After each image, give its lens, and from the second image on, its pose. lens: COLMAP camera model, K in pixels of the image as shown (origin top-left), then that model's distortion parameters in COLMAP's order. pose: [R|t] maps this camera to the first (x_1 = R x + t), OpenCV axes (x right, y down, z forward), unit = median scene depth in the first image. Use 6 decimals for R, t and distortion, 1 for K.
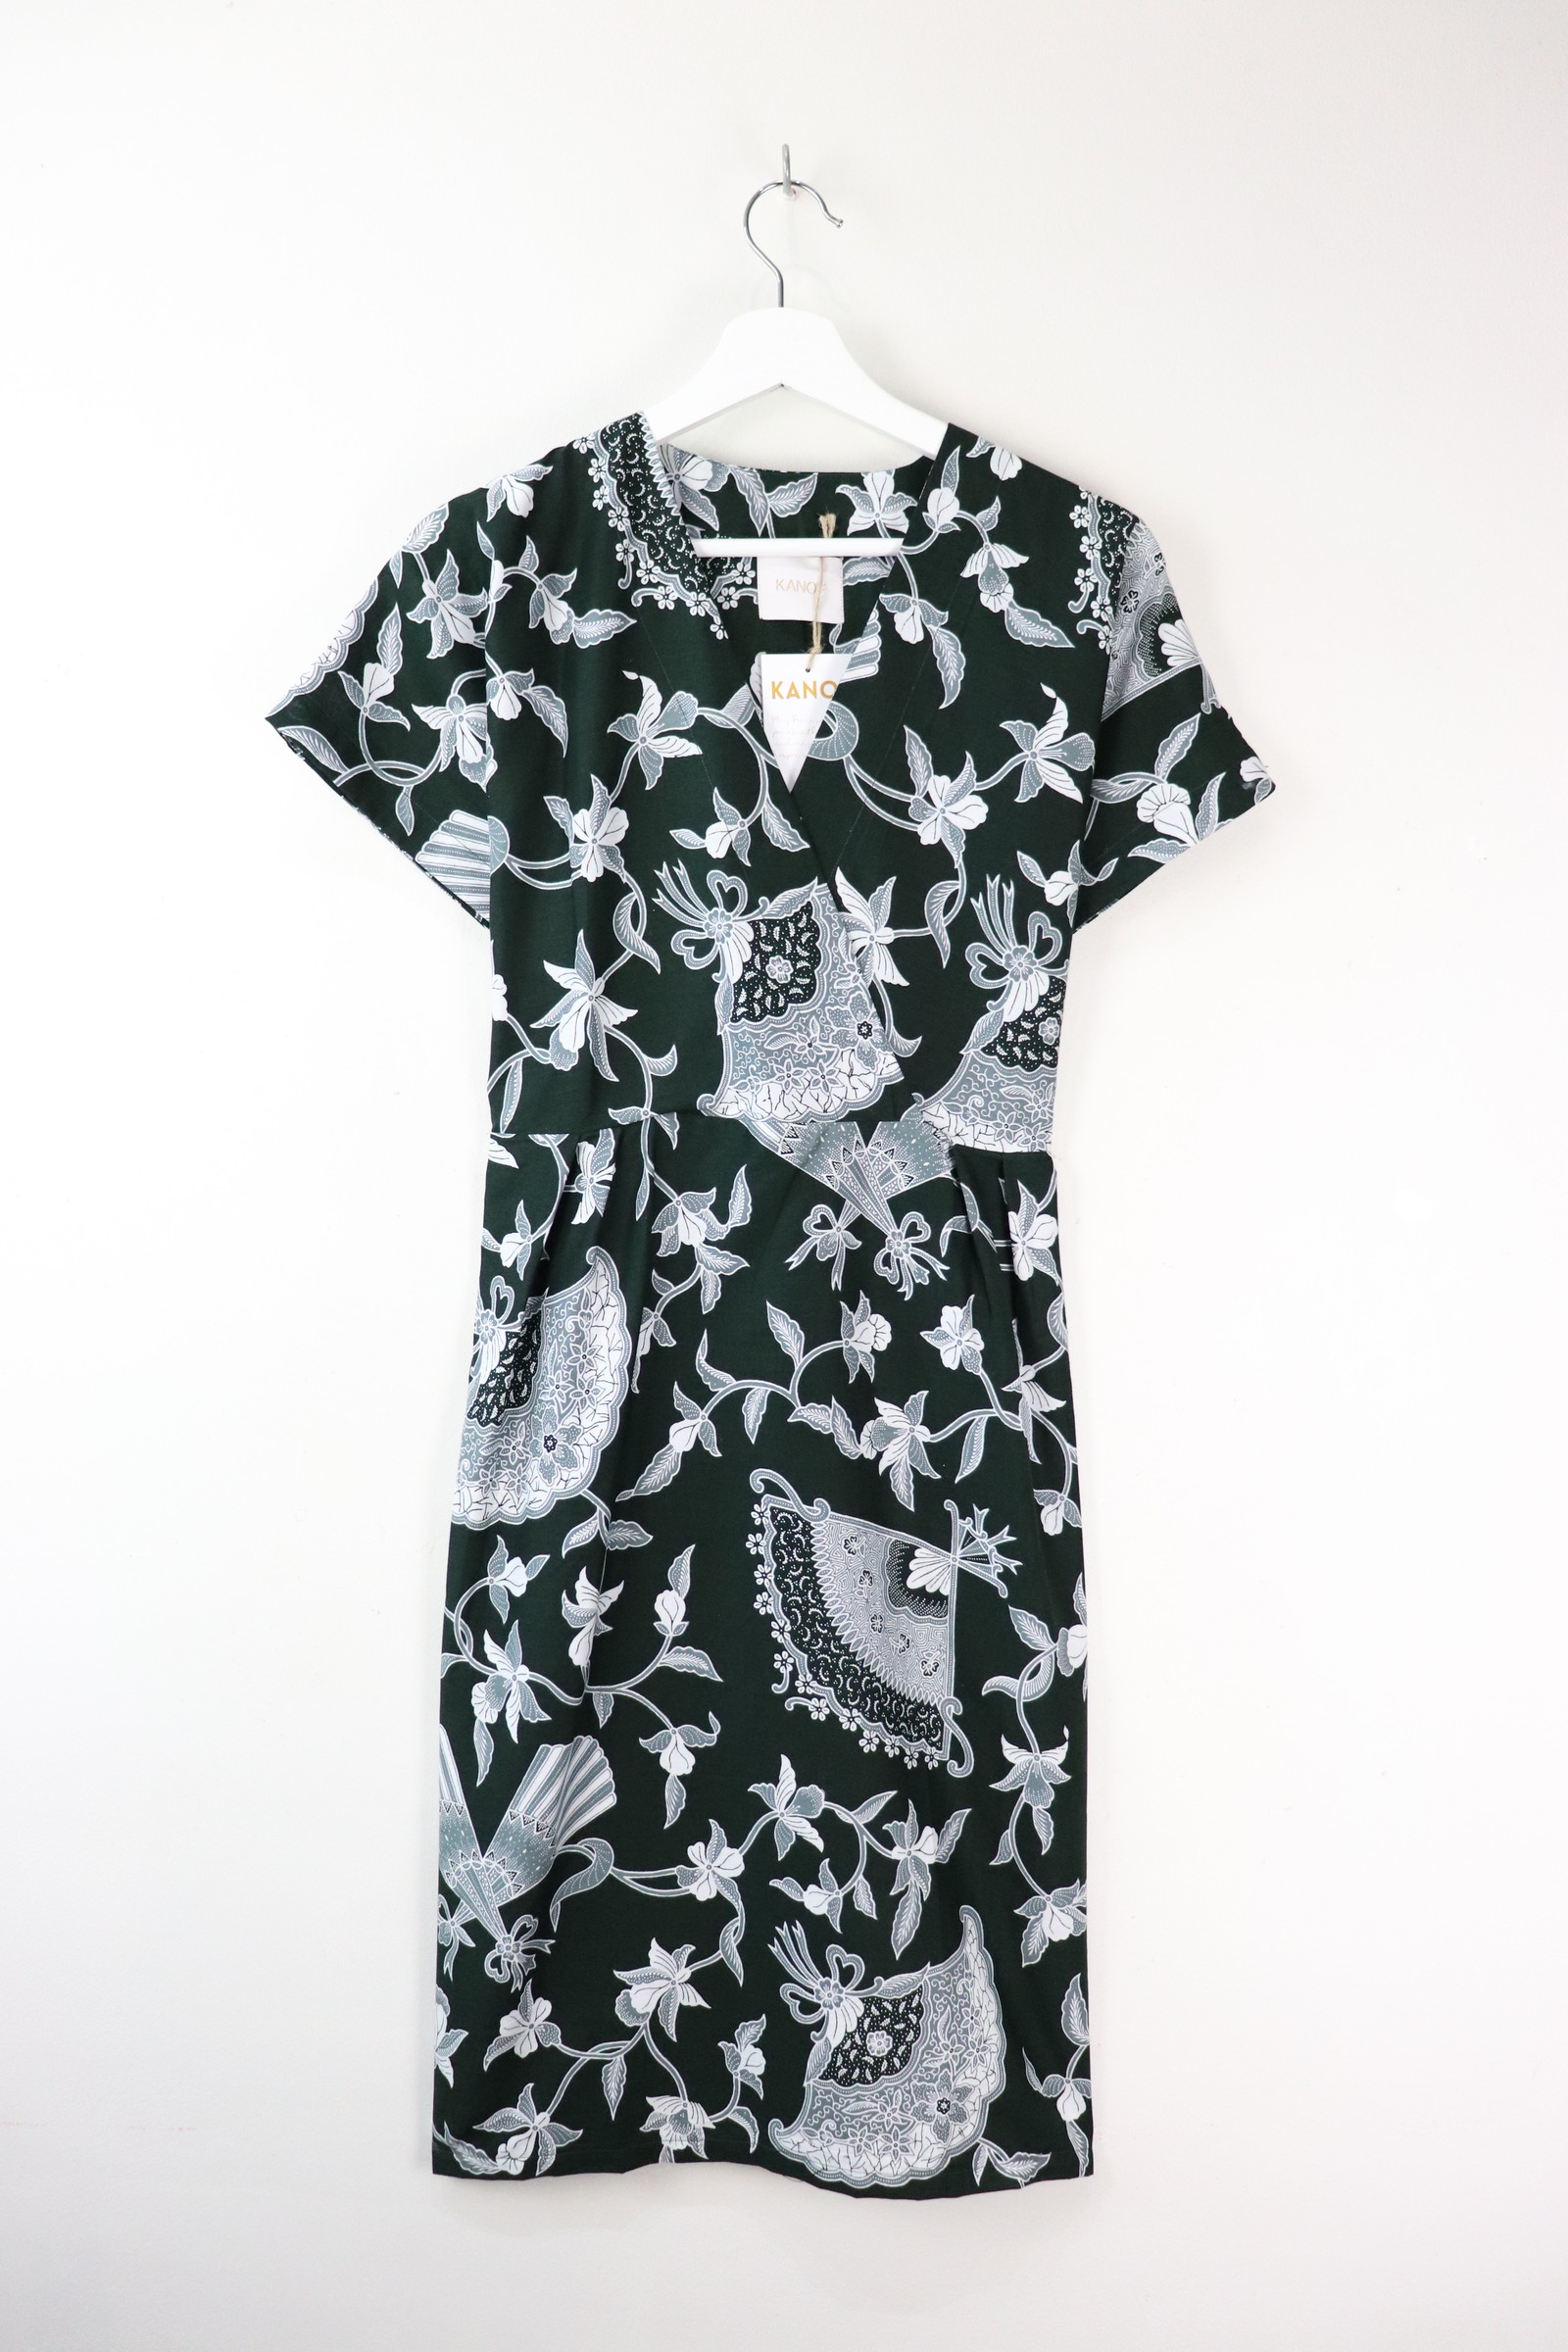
lens RADIAL K [[2029.0, 0, 784.0], [0, 2029.0, 1176.0], [0, 0, 1]] dist [-0.179982, 0.153285]
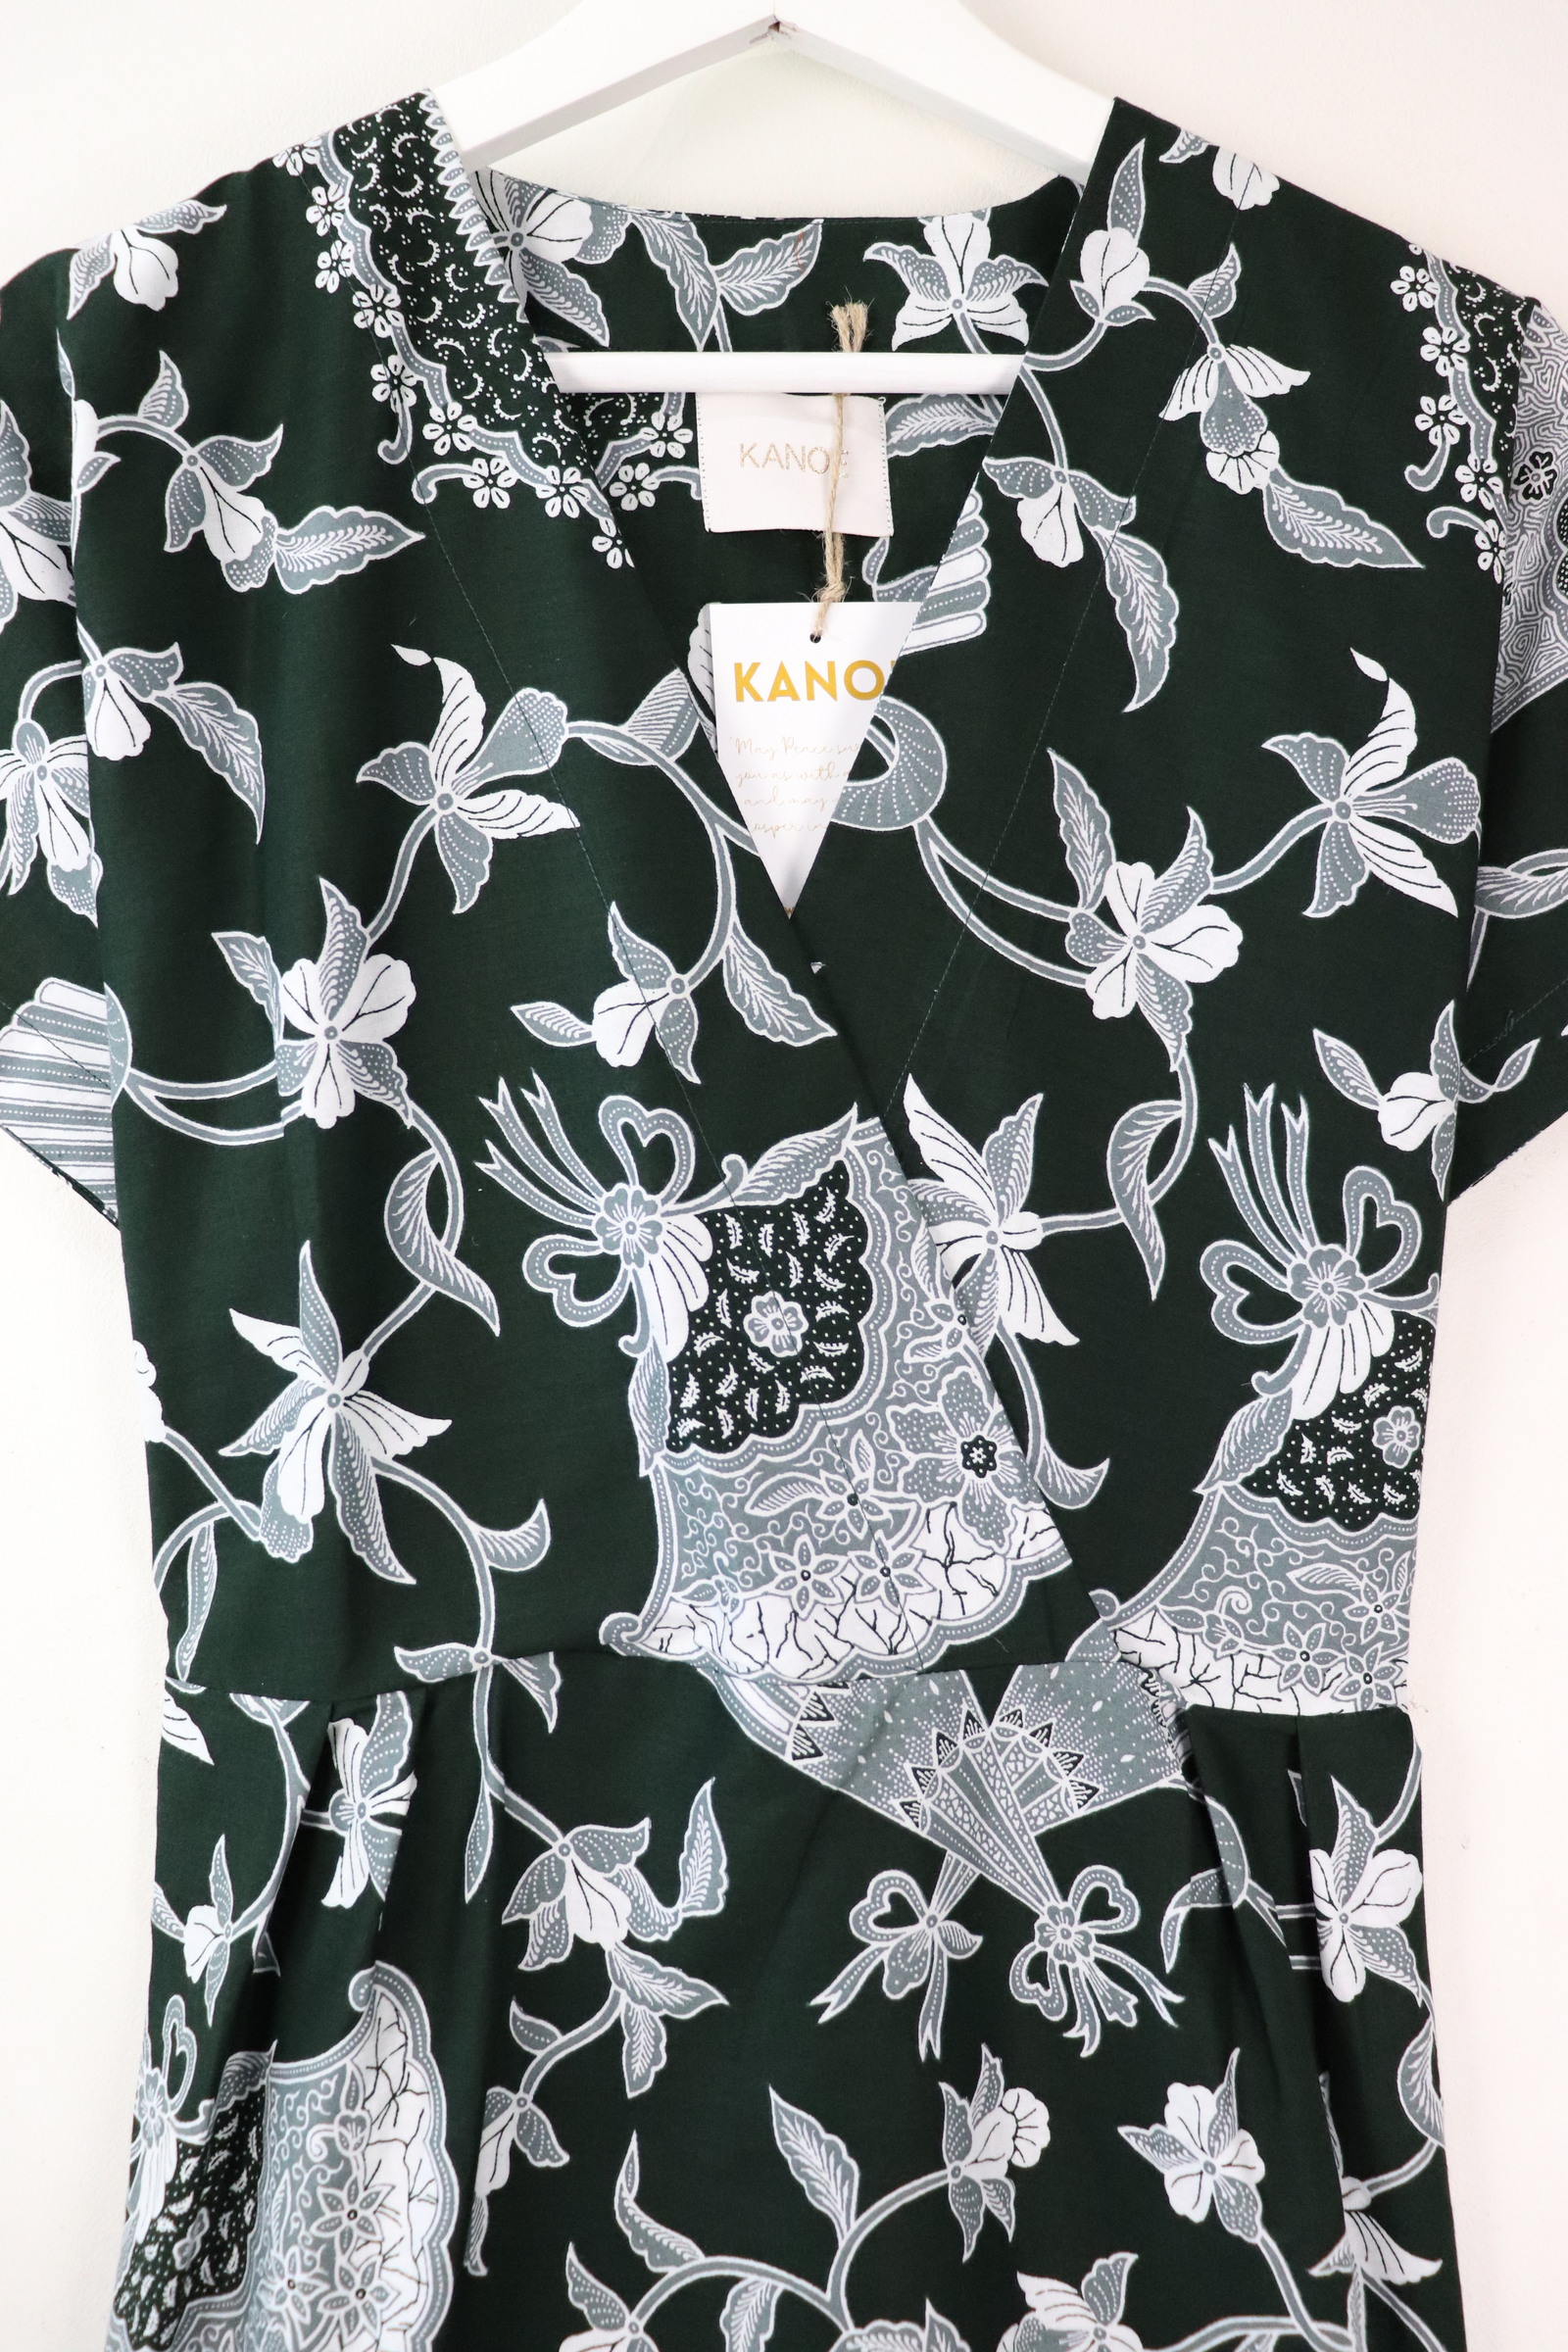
lens RADIAL K [[2703.4, 0, 743.6], [0, 2703.4, 1176.9], [0, 0, 1]] dist [-0.427209, 0.008554]
pose [[0.999449, -0.031452, -0.010634, -0.001986], [0.030371, 0.995488, -0.089900, -0.082139], [0.013414, 0.089527, 0.995894, 0.433814]]
